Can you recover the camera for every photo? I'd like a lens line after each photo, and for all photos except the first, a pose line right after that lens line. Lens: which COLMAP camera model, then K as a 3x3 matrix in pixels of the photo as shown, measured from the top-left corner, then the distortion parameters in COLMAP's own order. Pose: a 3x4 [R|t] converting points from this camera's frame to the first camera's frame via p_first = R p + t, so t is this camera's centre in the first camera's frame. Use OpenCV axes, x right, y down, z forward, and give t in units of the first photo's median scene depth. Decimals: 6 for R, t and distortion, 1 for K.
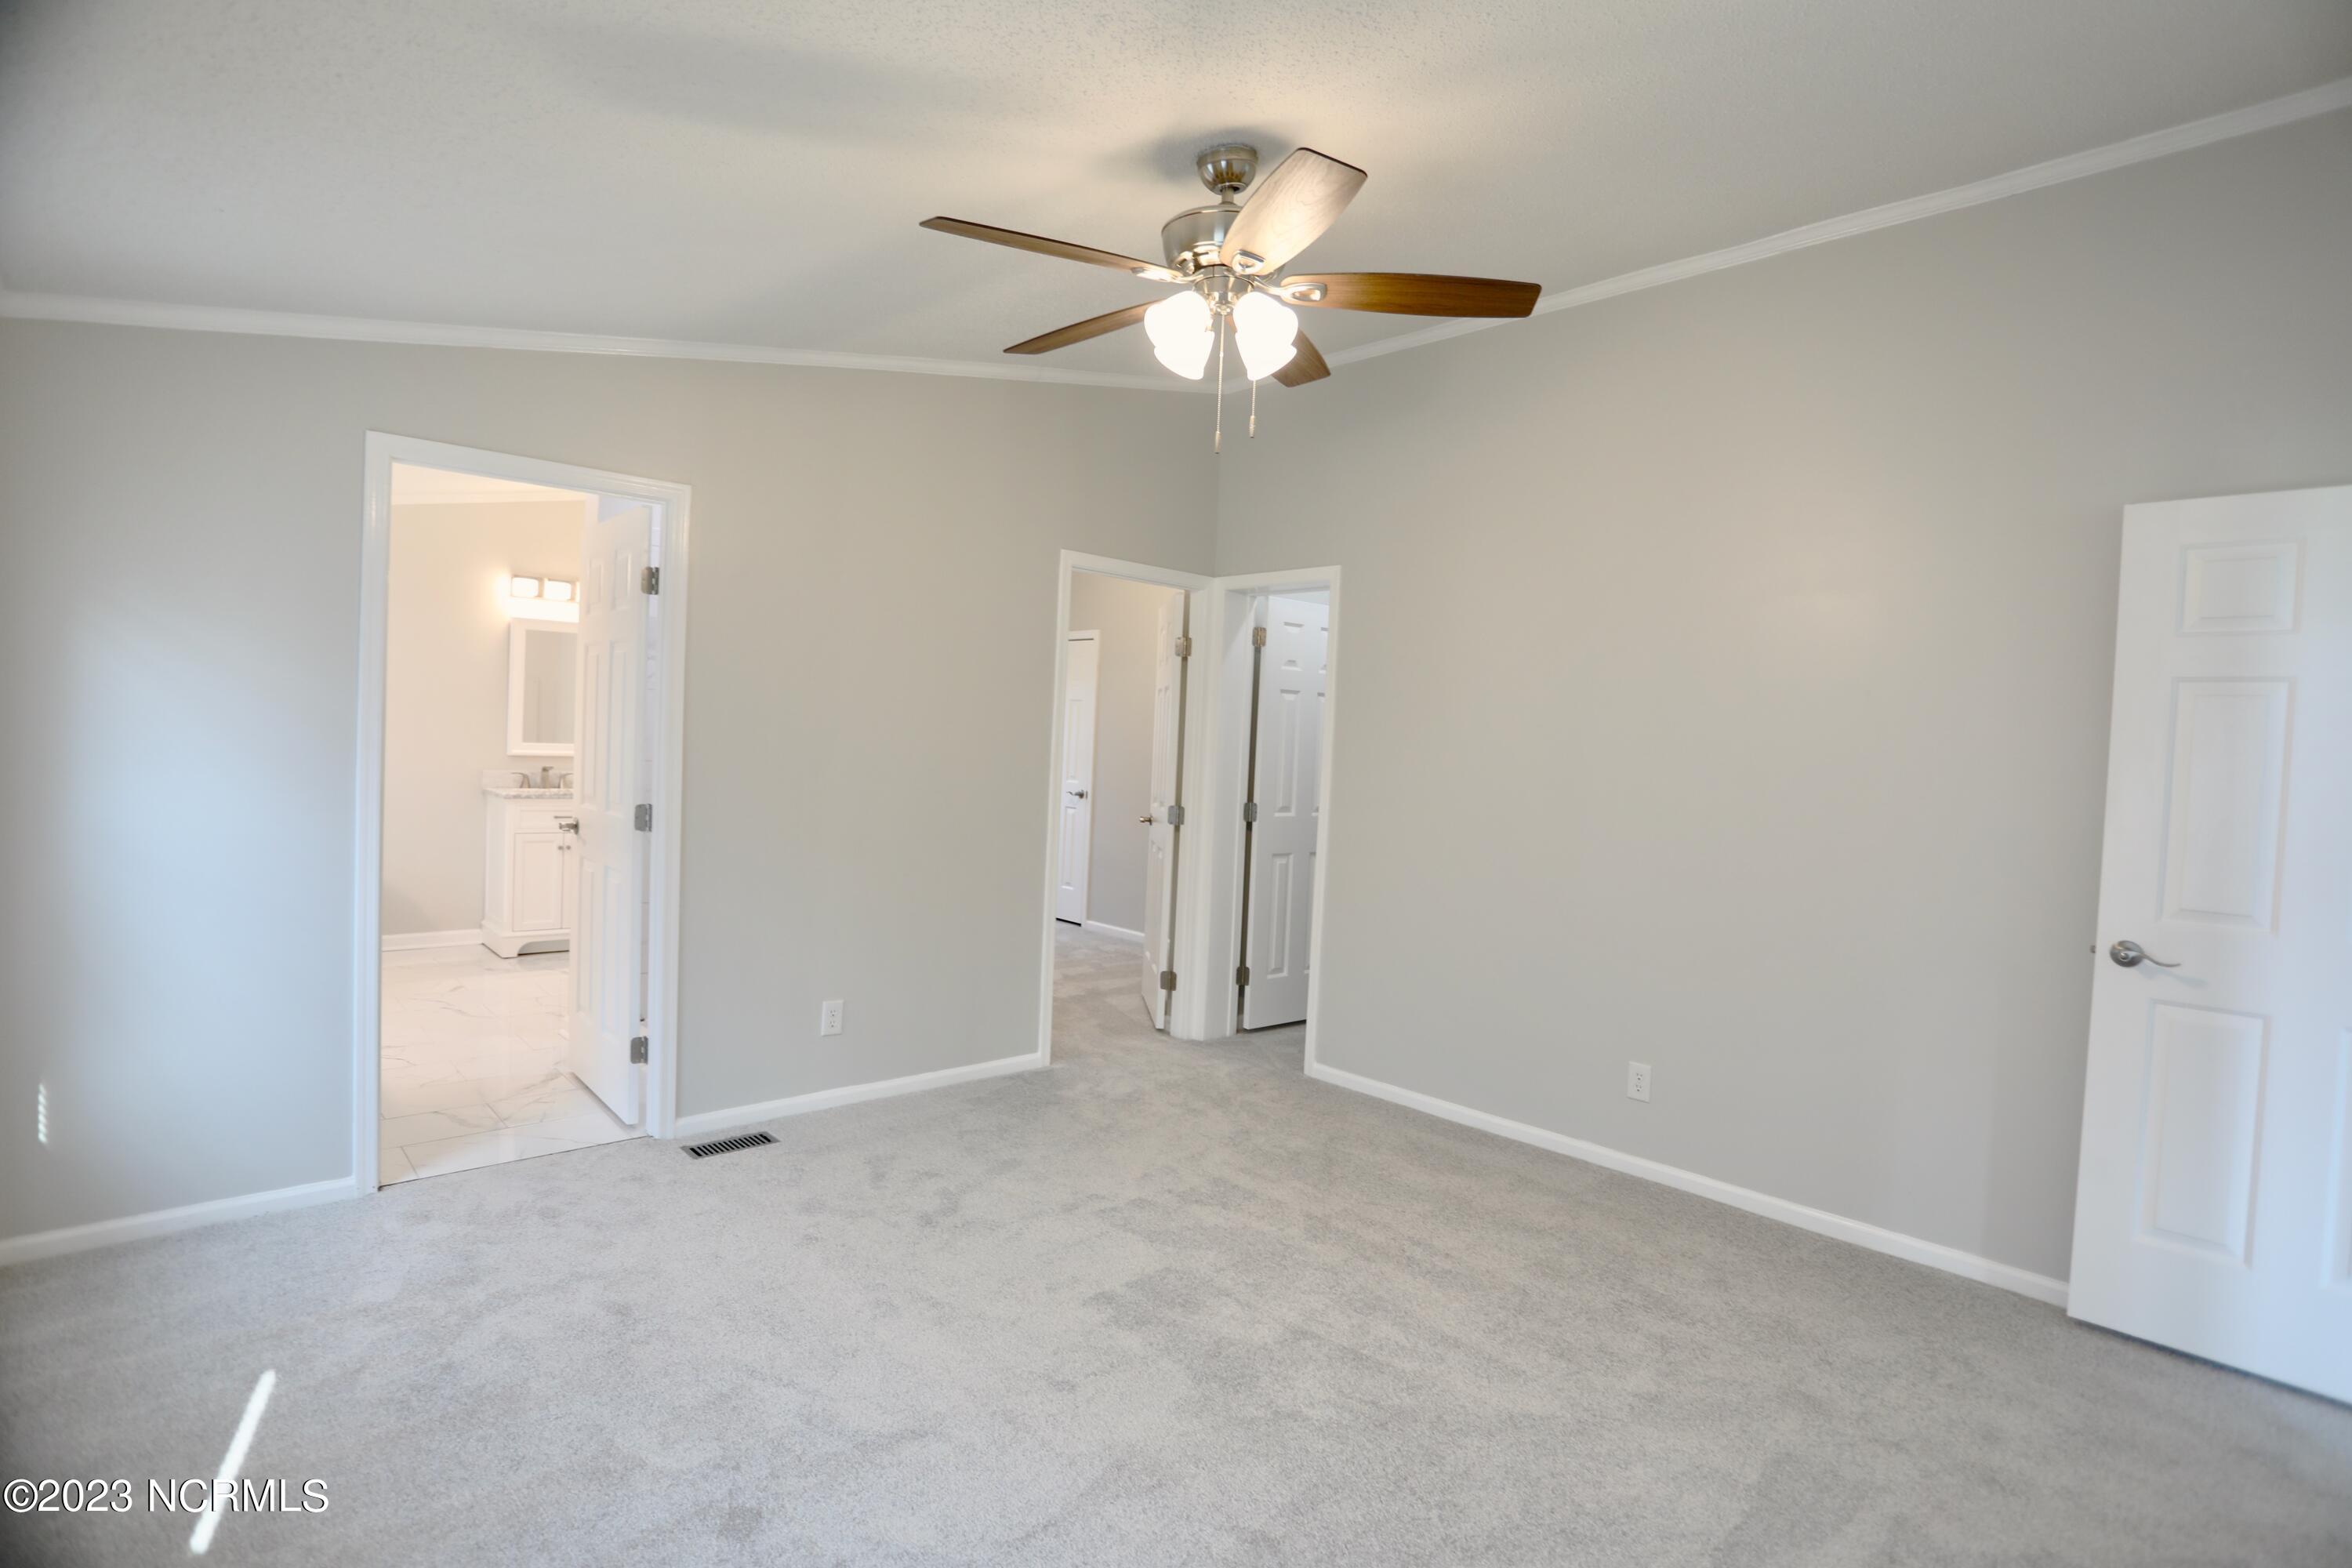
lens RADIAL K [[1142.0, 0, 1197.5], [0, 1142.0, 776.3], [0, 0, 1]] dist [-0.069716, 0.025474]
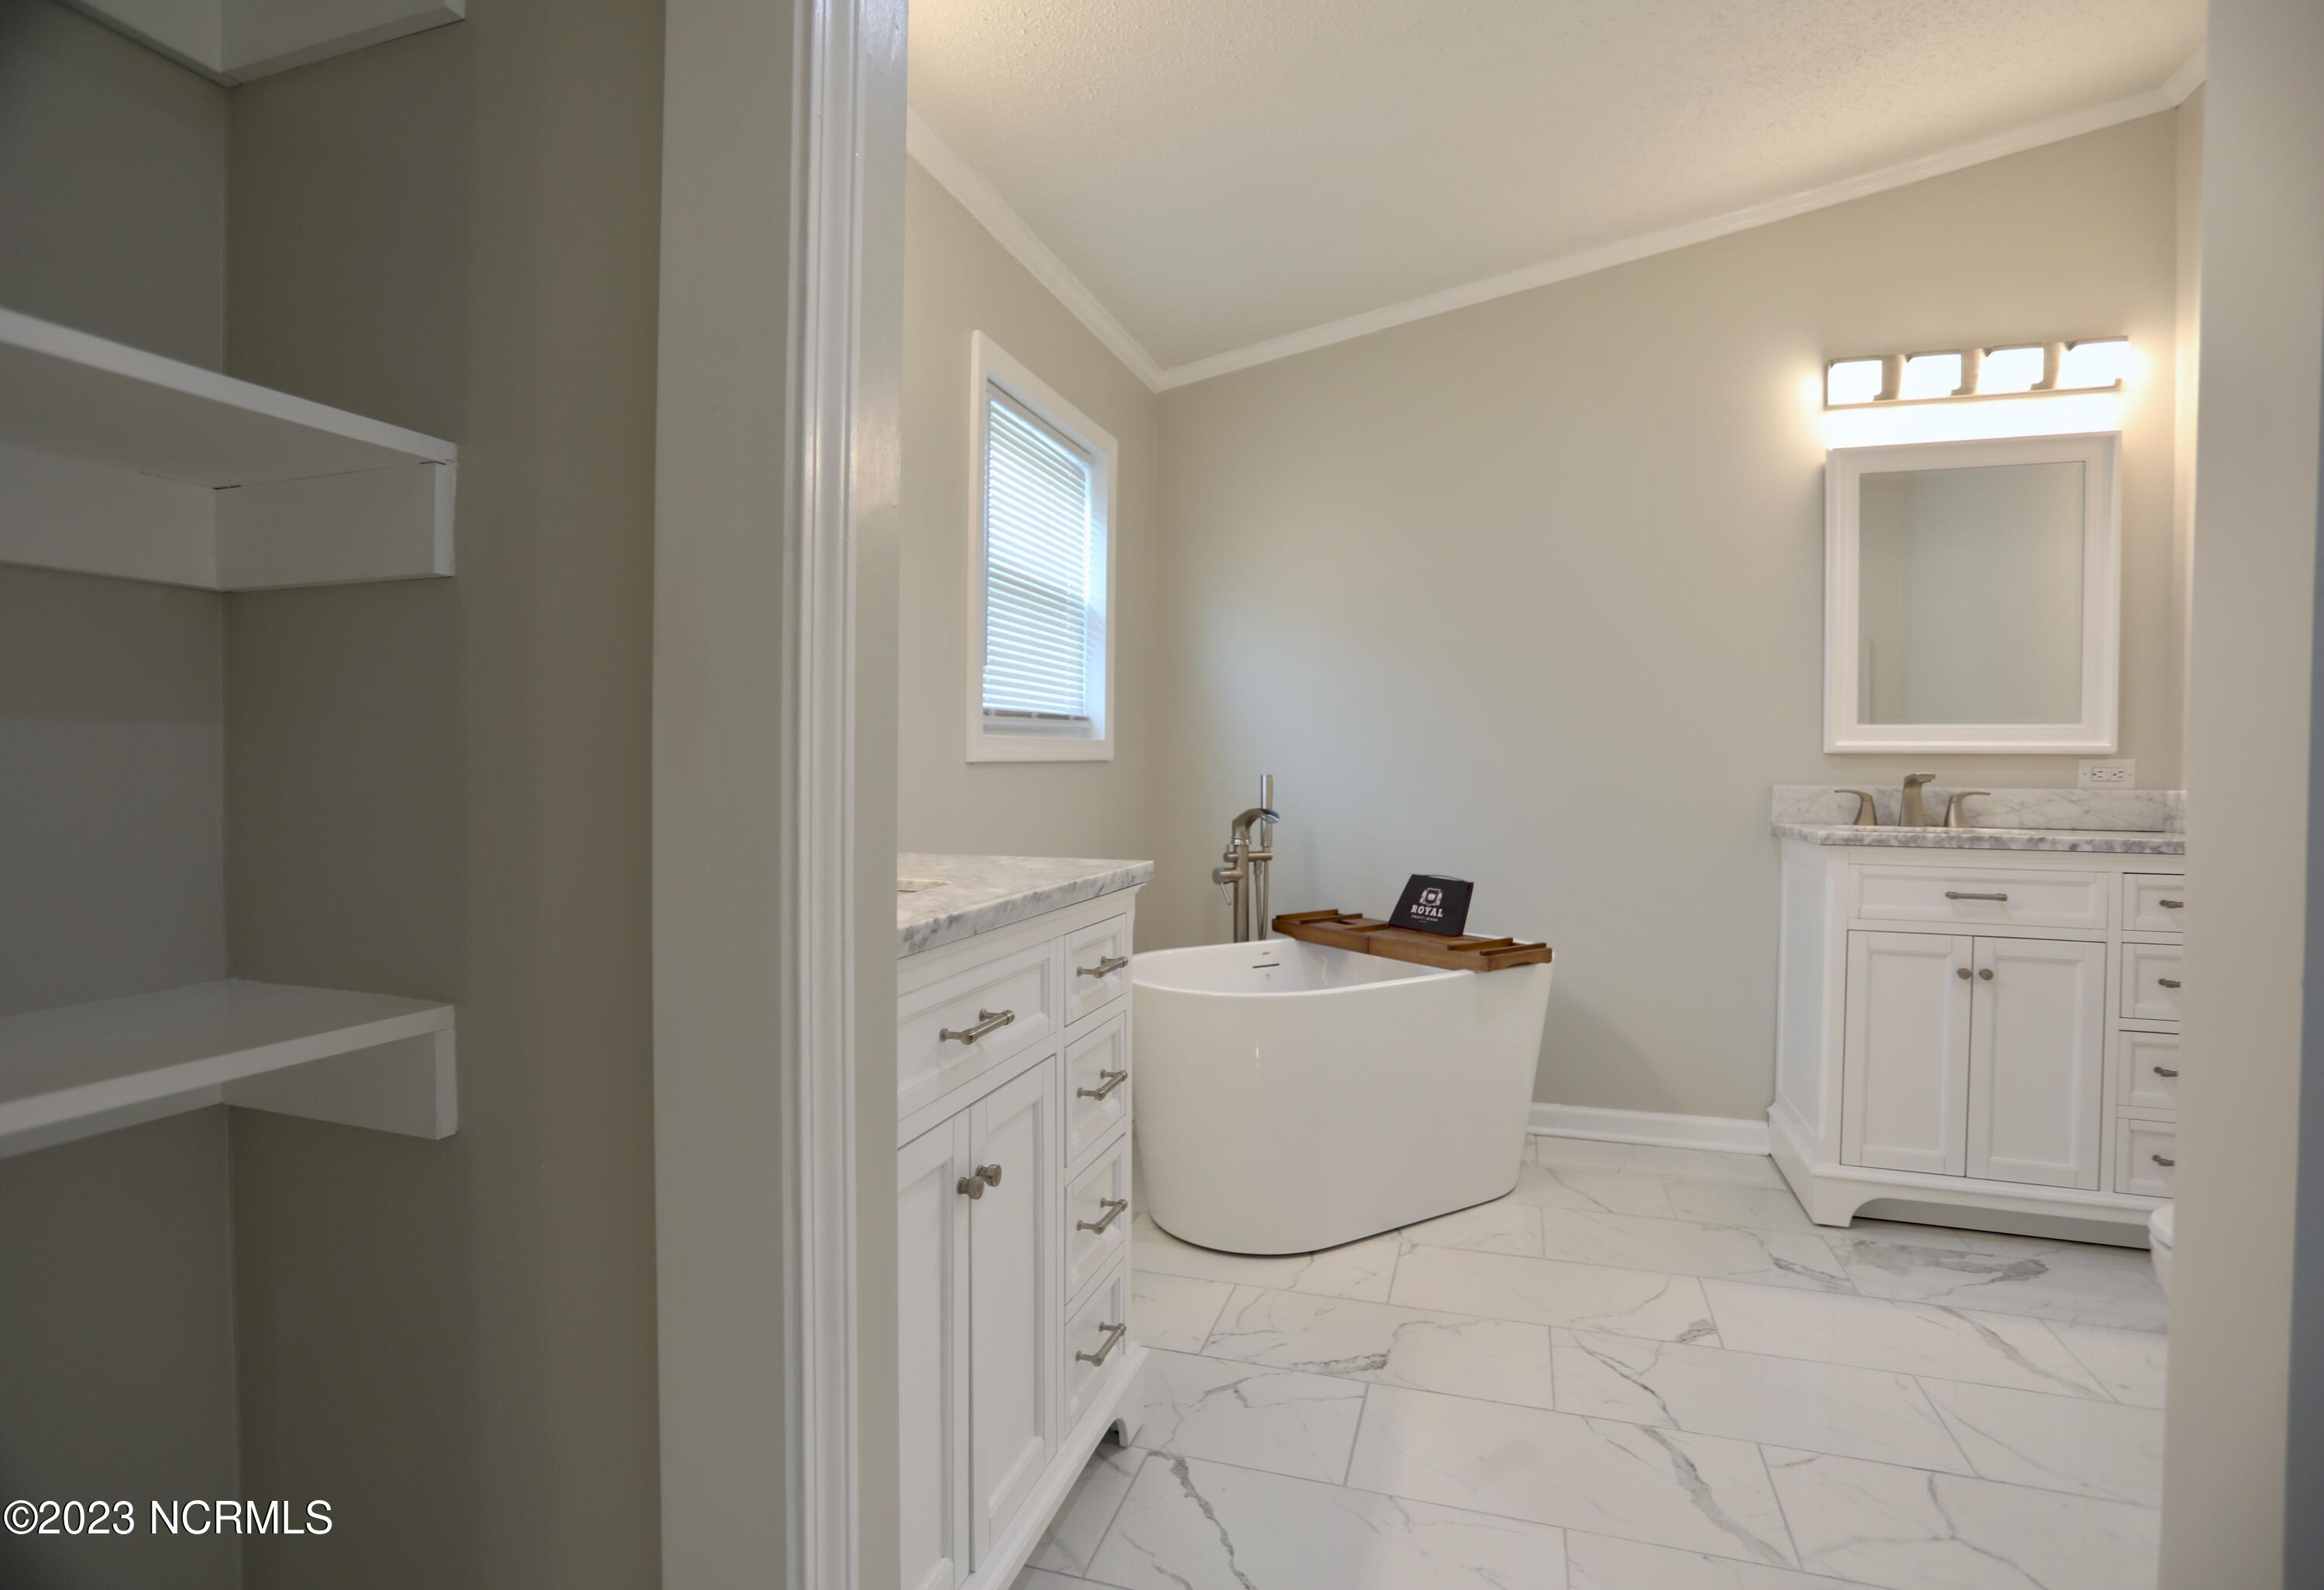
lens RADIAL K [[1171.4, 0, 1145.4], [0, 1171.4, 782.5], [0, 0, 1]] dist [-0.023868, 0.009270]
pose [[0.476174, -0.024661, -0.879005, -0.371305], [-0.009585, 0.999402, -0.033231, 0.013493], [0.879299, 0.024249, 0.475653, 0.590886]]
